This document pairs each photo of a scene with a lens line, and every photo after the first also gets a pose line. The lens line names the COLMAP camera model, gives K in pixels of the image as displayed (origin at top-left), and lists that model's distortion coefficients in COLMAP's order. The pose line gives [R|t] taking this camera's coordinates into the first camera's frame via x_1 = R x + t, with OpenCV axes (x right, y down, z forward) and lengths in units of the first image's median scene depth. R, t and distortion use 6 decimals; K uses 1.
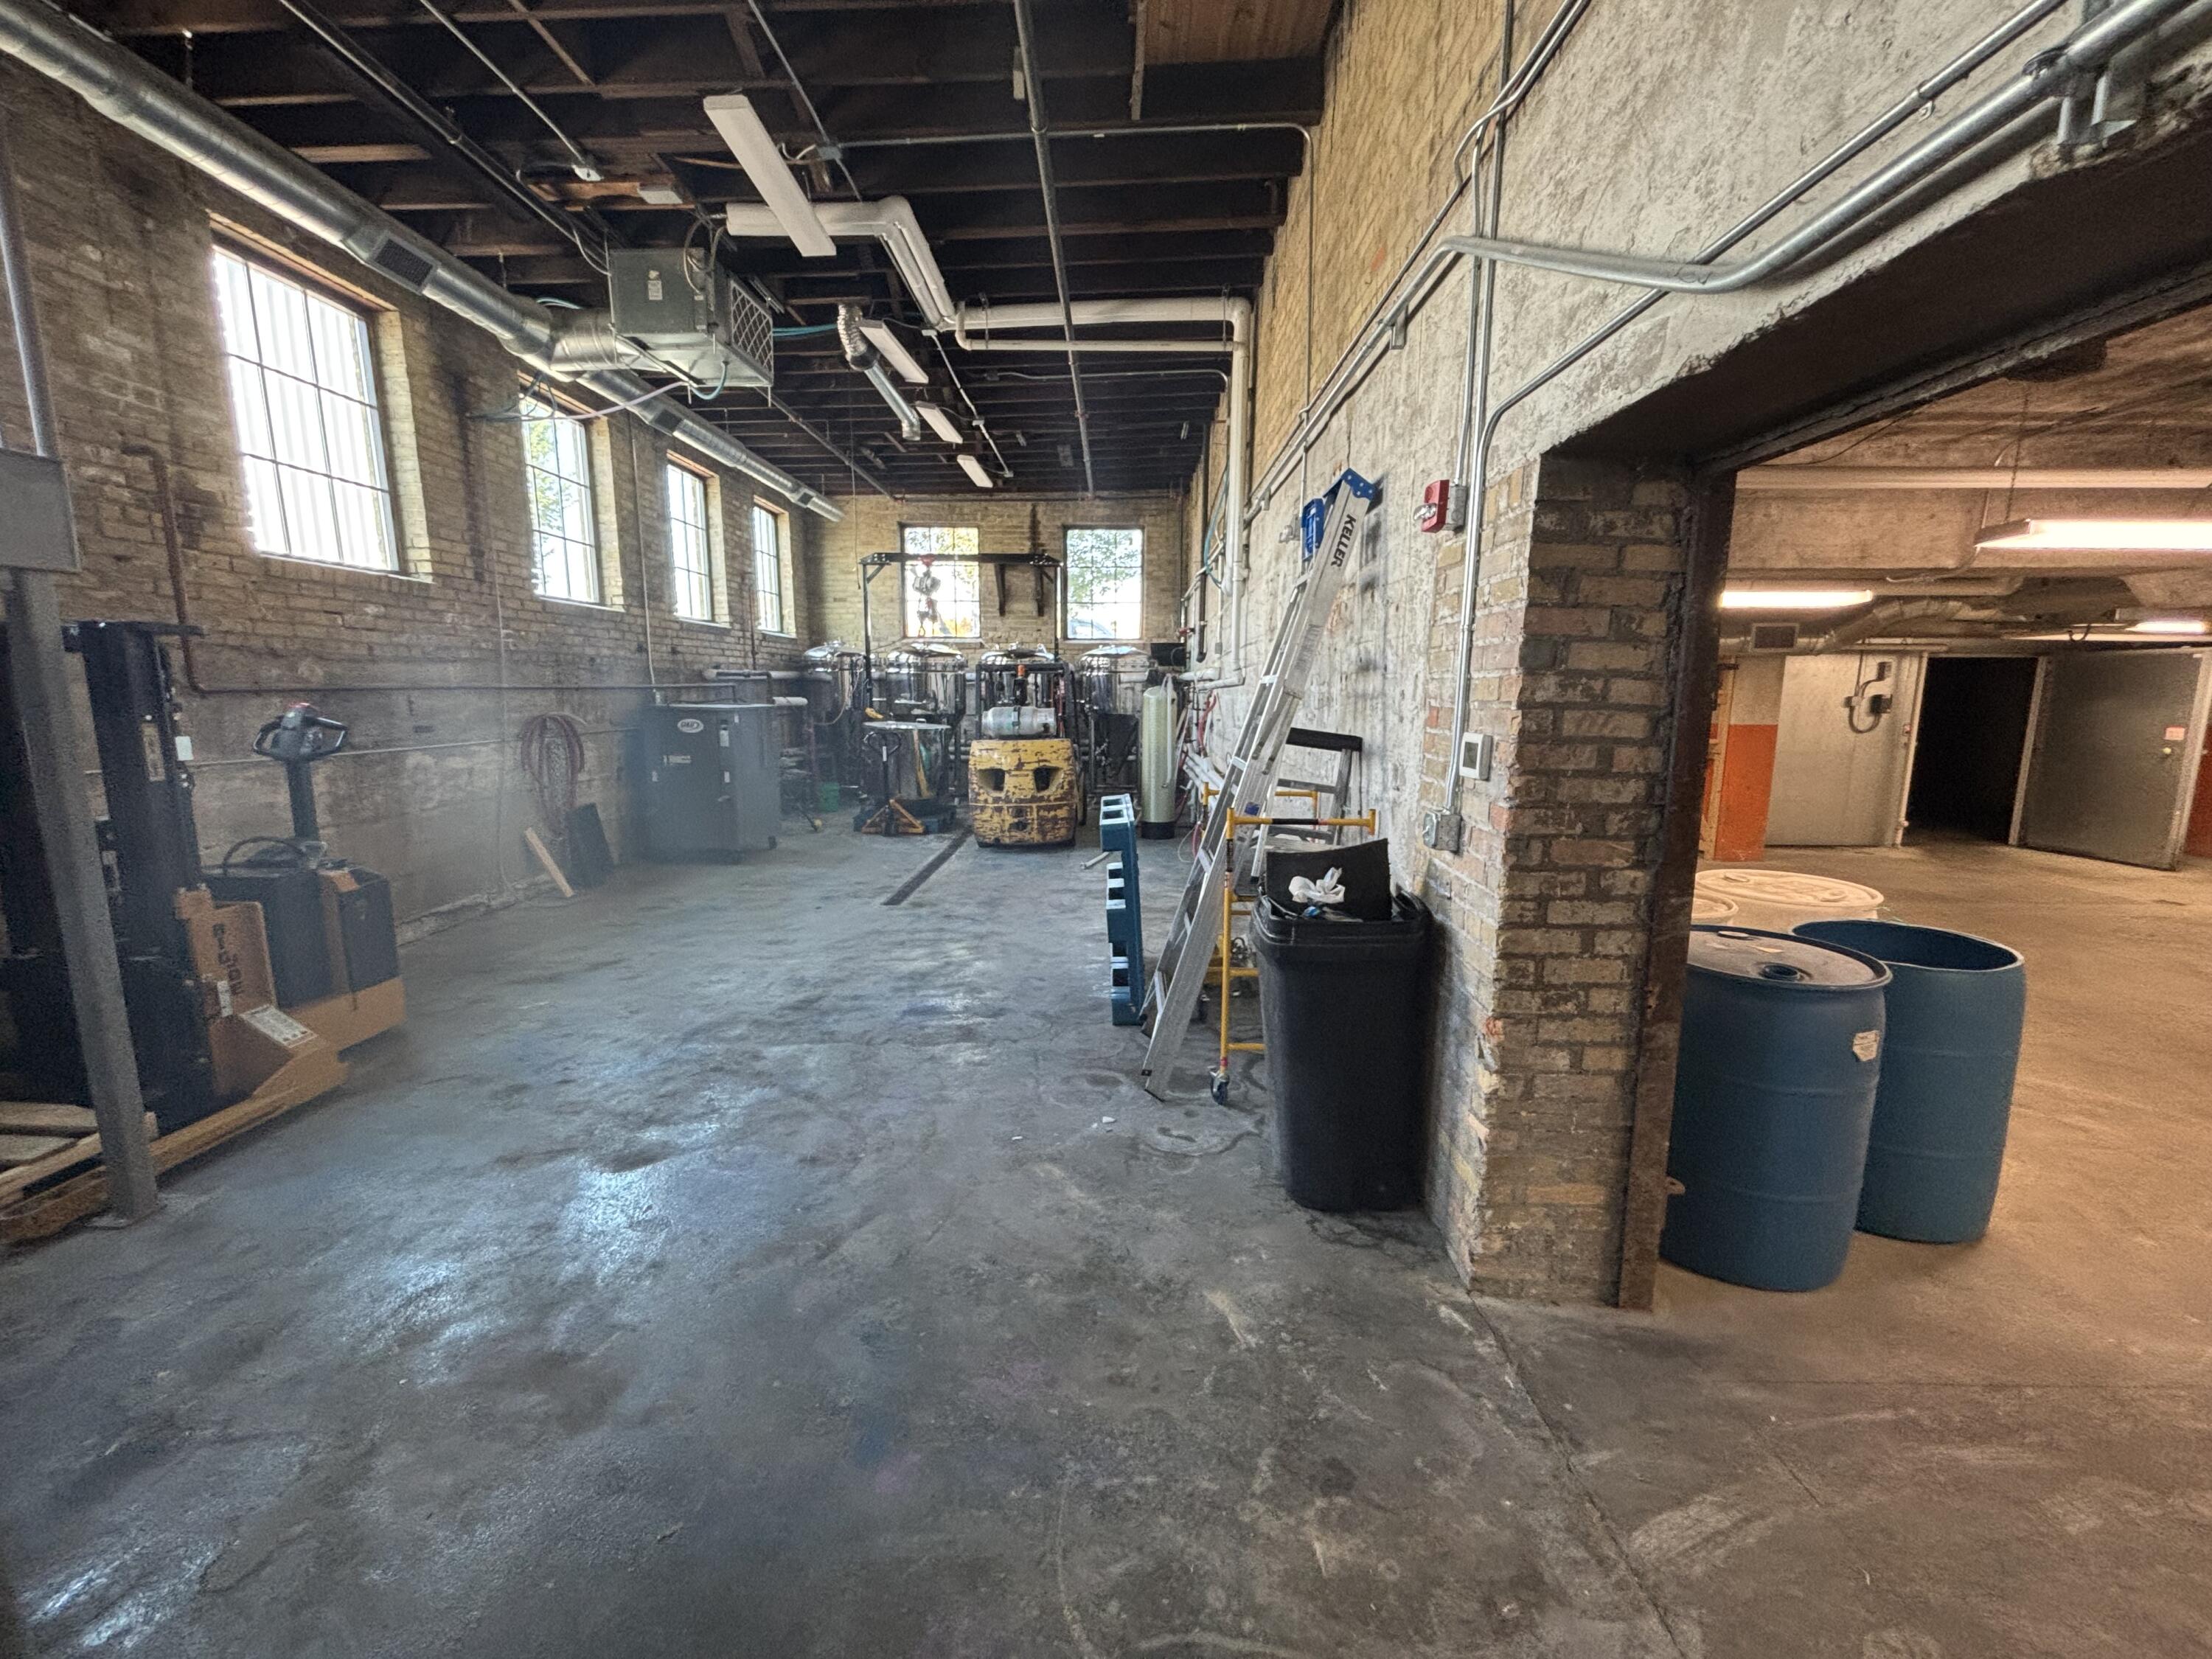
lens RADIAL K [[890.6, 0, 1103.3], [0, 890.6, 827.2], [0, 0, 1]] dist [-0.000705, 0.000665]
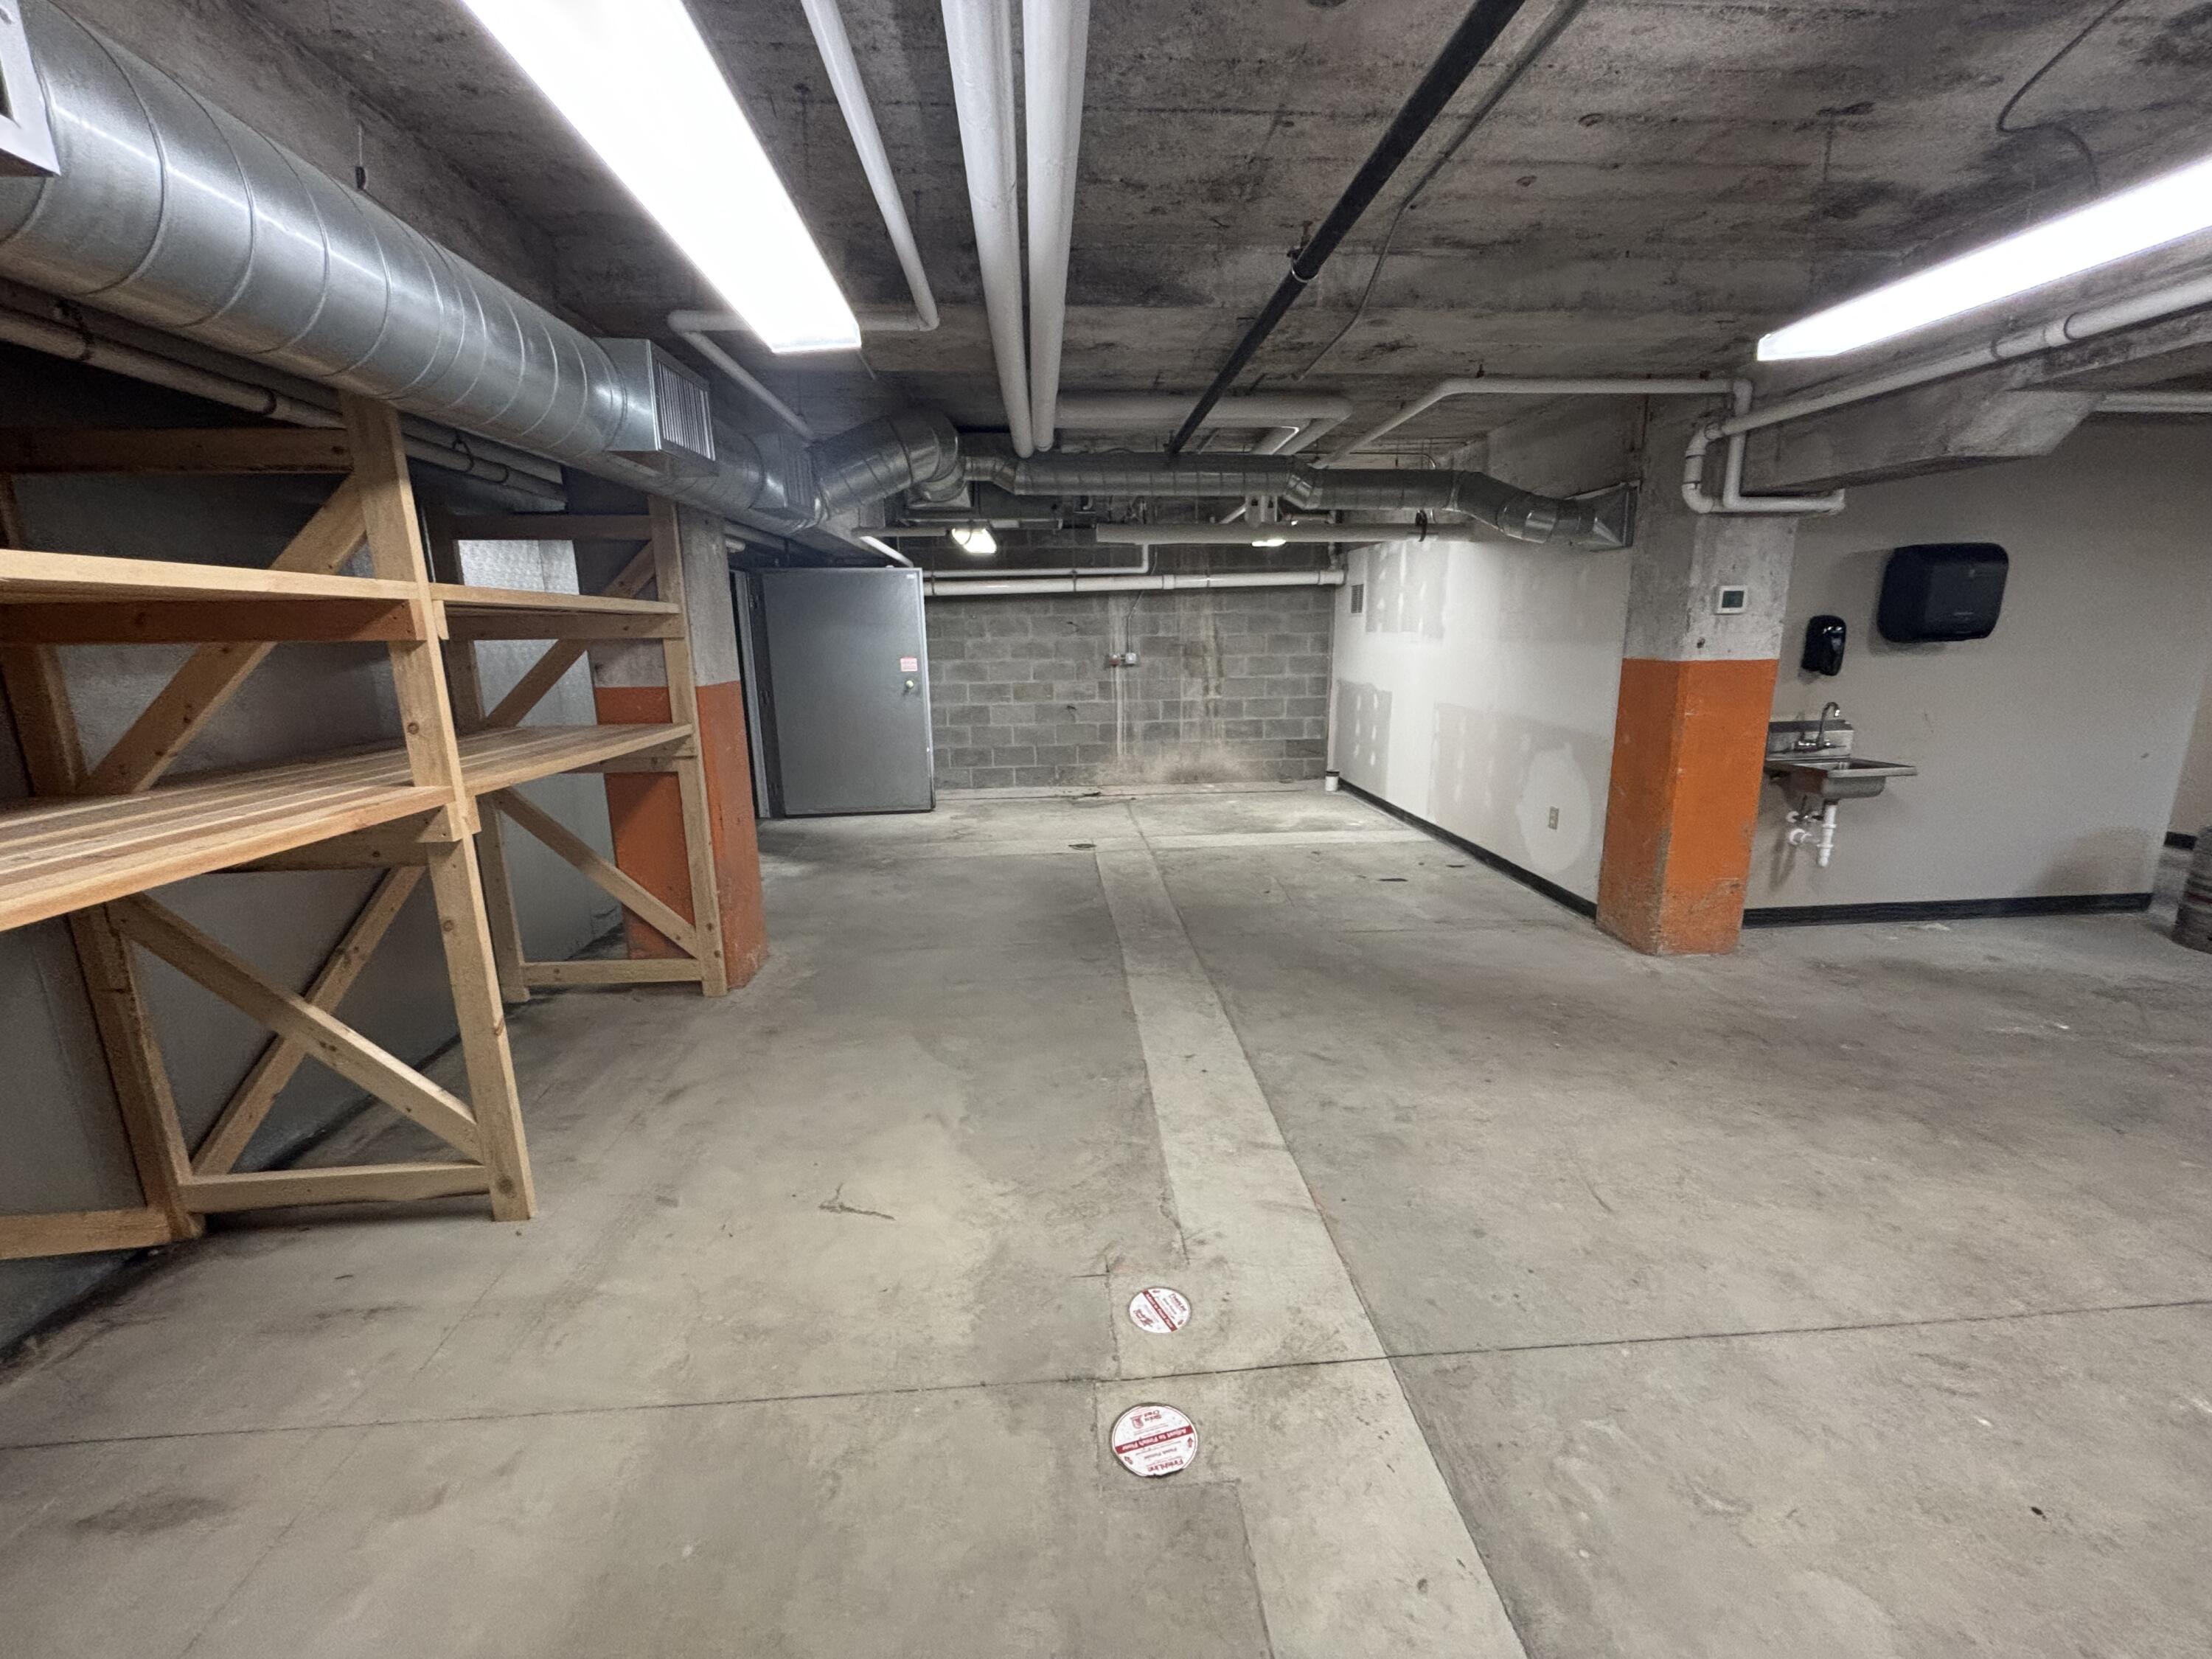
lens RADIAL K [[890.6, 0, 1096.9], [0, 890.6, 821.0], [0, 0, 1]] dist [-0.000705, 0.000665]
pose [[-0.080726, -0.209601, 0.974449, 0.267615], [0.163410, 0.961628, 0.220381, -0.118823], [-0.983250, 0.177025, -0.043377, 0.866936]]
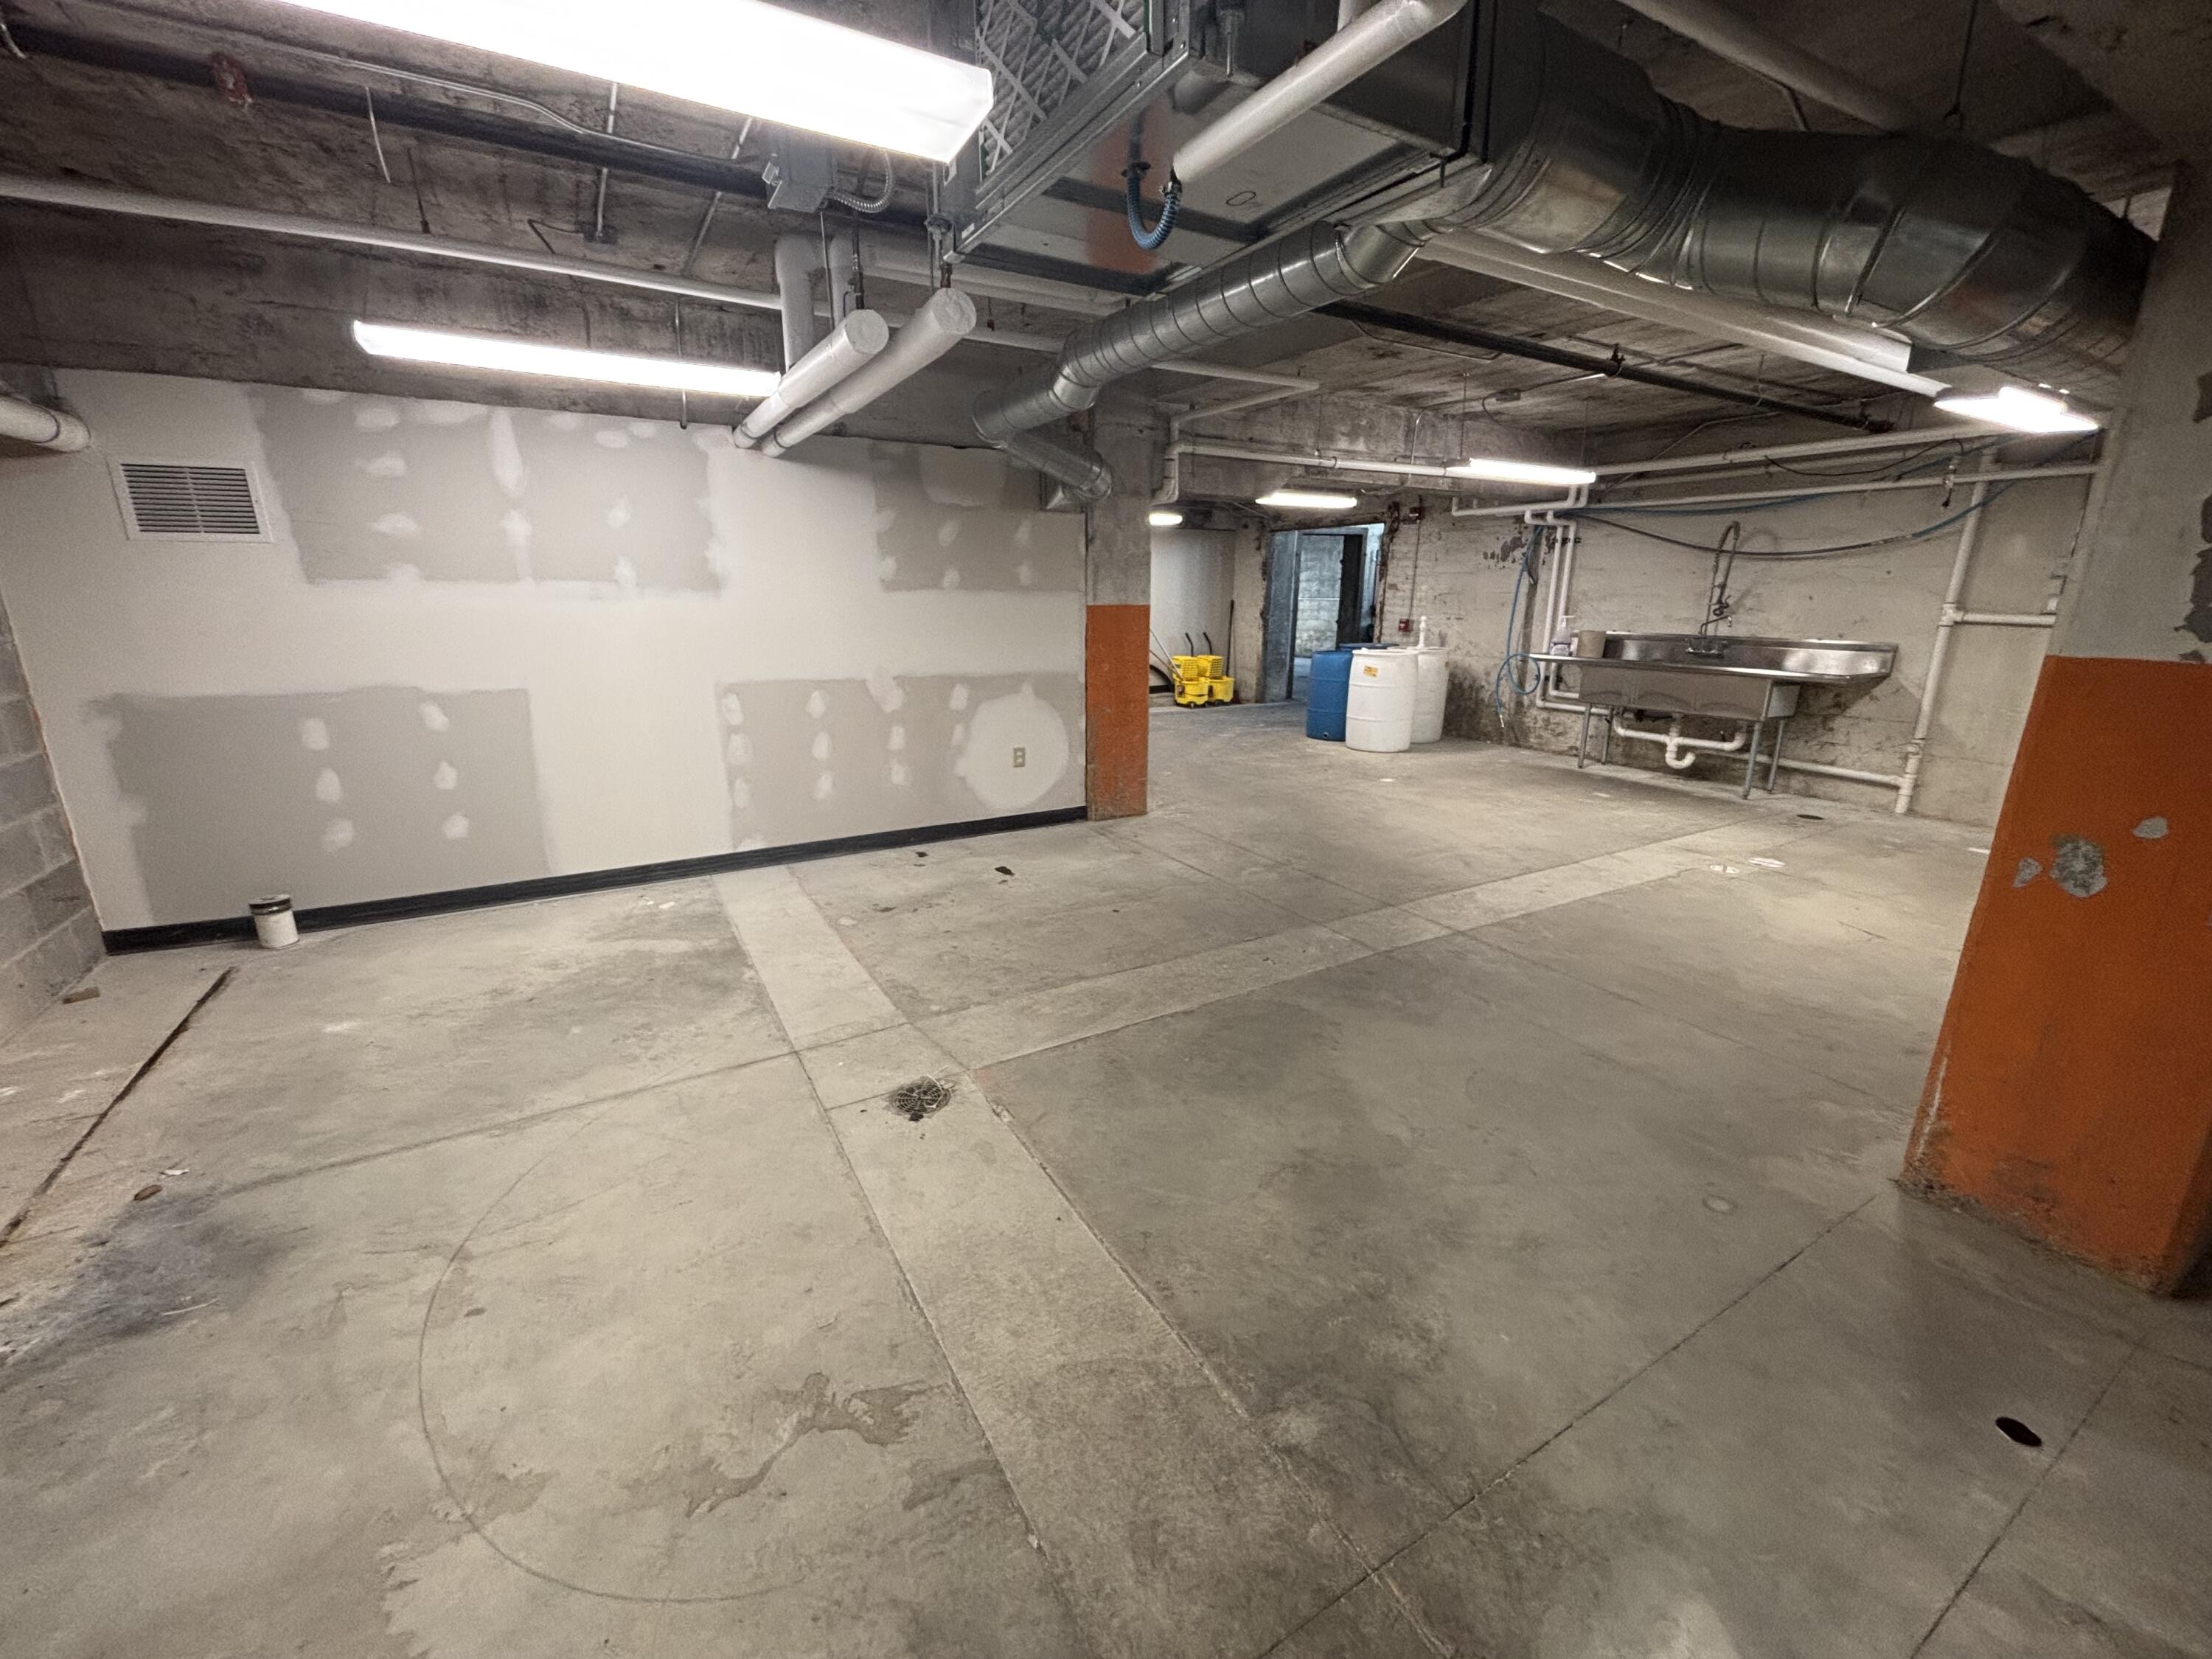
lens RADIAL K [[890.6, 0, 1102.8], [0, 890.6, 832.1], [0, 0, 1]] dist [-0.000705, 0.000665]
pose [[-0.853705, 0.133509, -0.503352, 1.100745], [-0.083251, 0.919157, 0.384994, -0.143114], [0.514060, 0.370576, -0.773574, 1.091018]]
